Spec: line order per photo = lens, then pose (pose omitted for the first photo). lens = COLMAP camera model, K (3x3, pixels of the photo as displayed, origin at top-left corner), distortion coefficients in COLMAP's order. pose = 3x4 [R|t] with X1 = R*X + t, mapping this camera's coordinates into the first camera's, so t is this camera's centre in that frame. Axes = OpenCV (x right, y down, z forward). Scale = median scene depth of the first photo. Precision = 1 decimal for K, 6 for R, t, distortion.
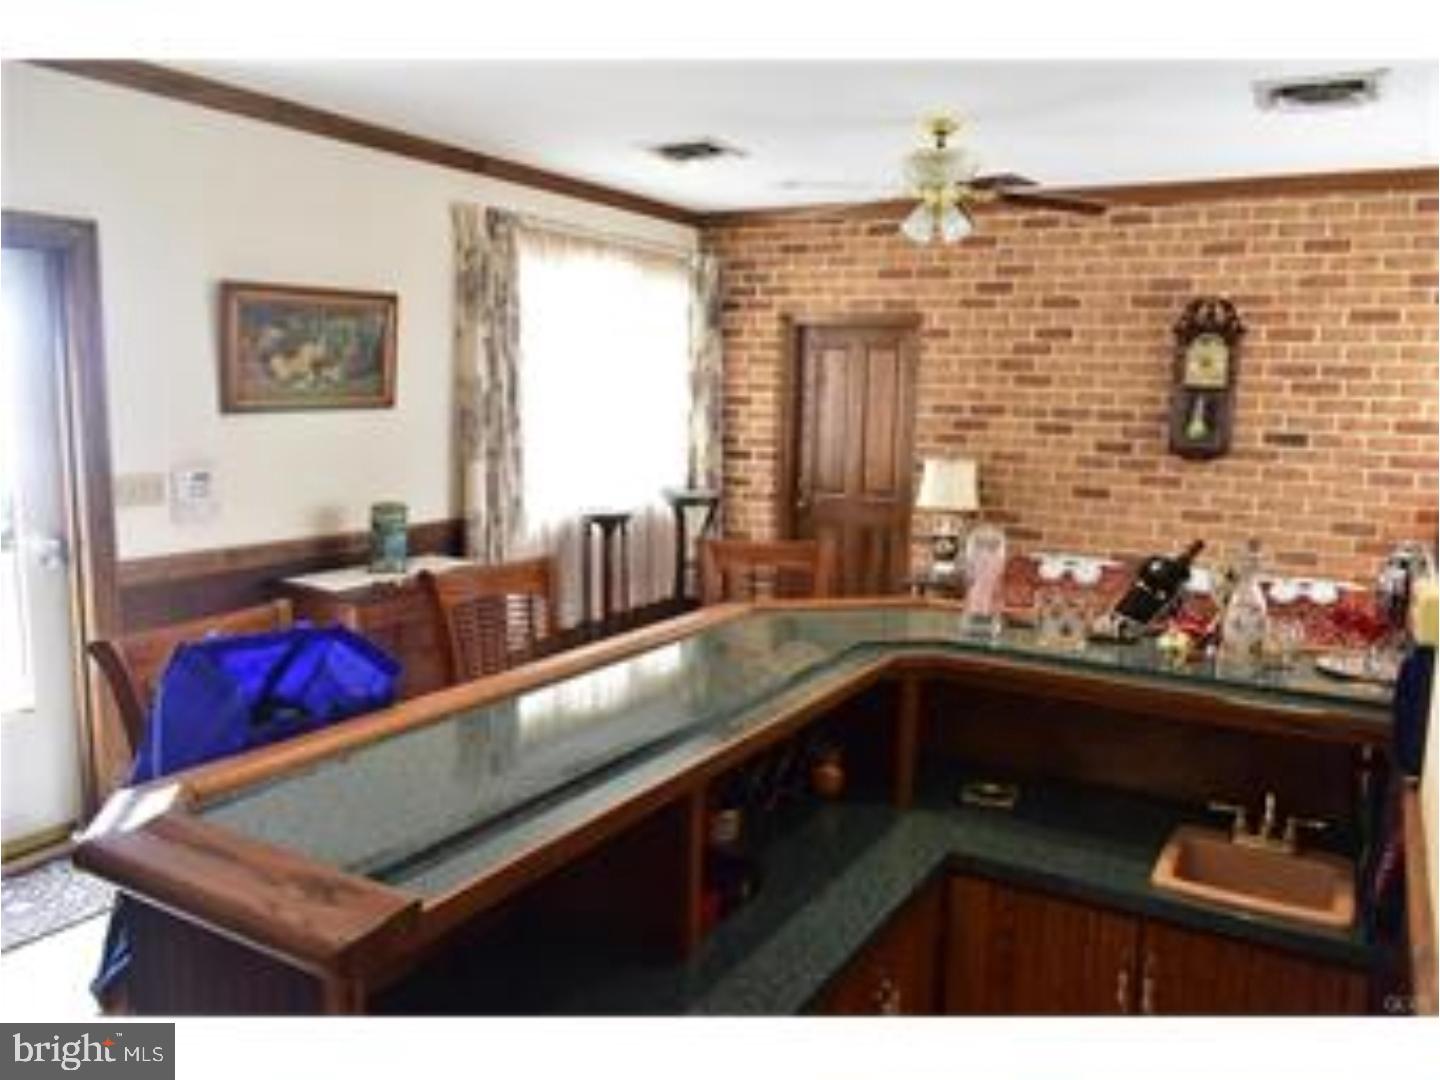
lens RADIAL K [[1128.8, 0, 720.0], [0, 1128.8, 540.0], [0, 0, 1]] dist [-0.005029, -0.002884]
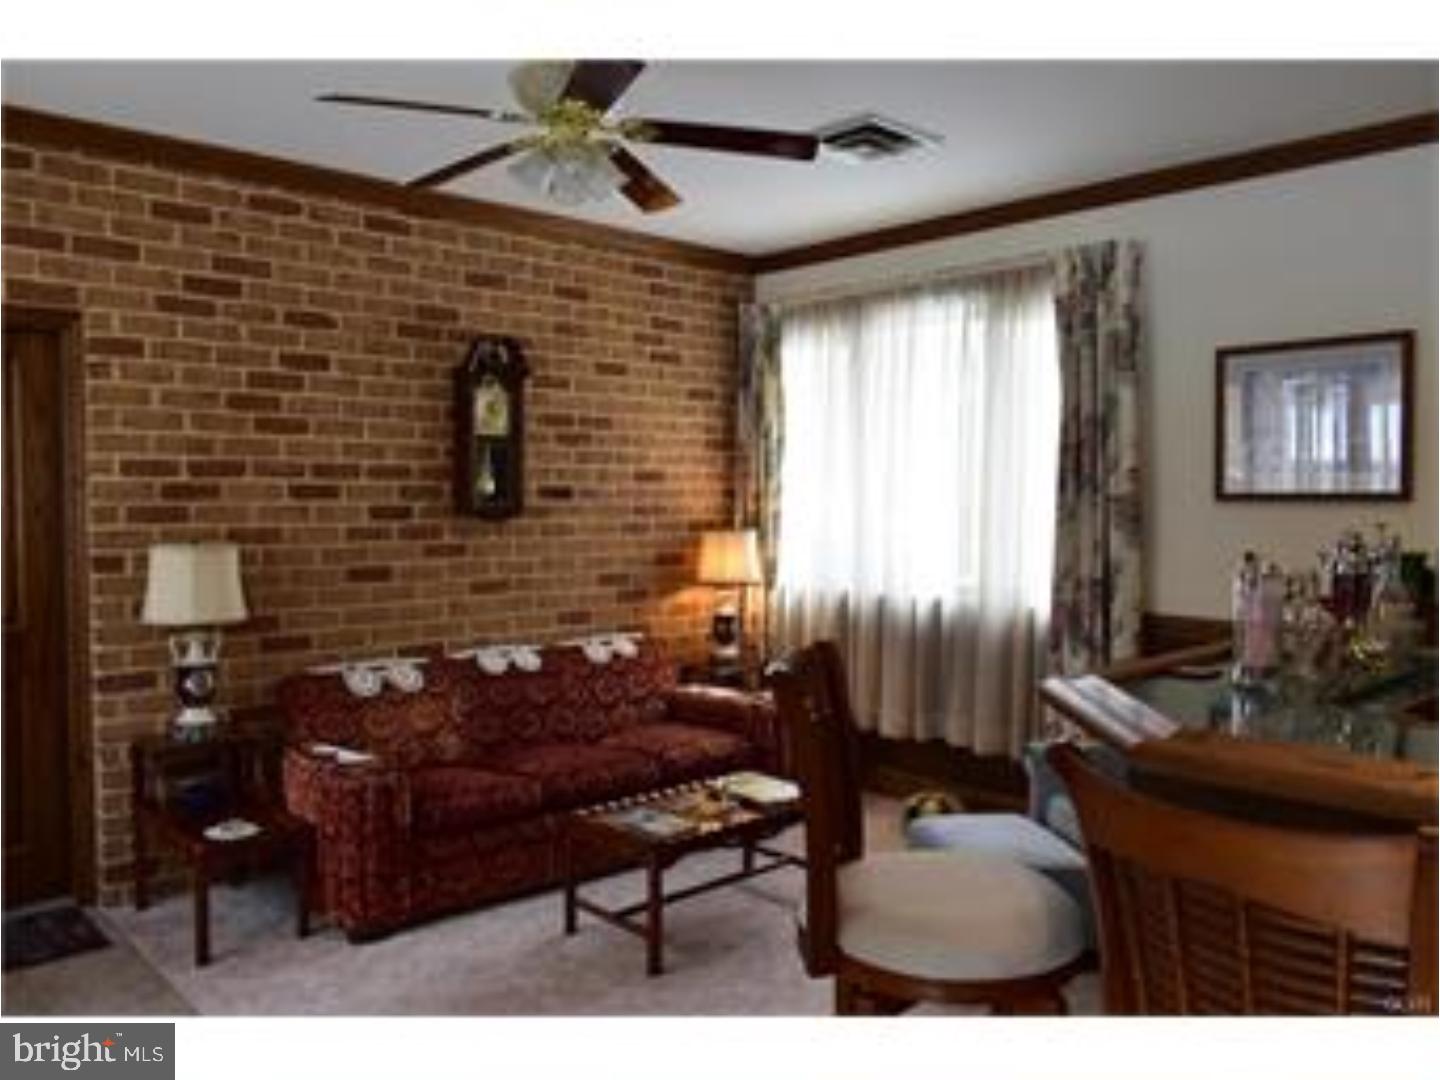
lens RADIAL K [[1128.8, 0, 720.0], [0, 1128.8, 540.0], [0, 0, 1]] dist [-0.005029, -0.002884]
pose [[0.282816, -0.066927, 0.956836, -0.335984], [0.136505, 0.990217, 0.028915, -0.055014], [-0.949411, 0.122436, 0.289185, 0.561234]]
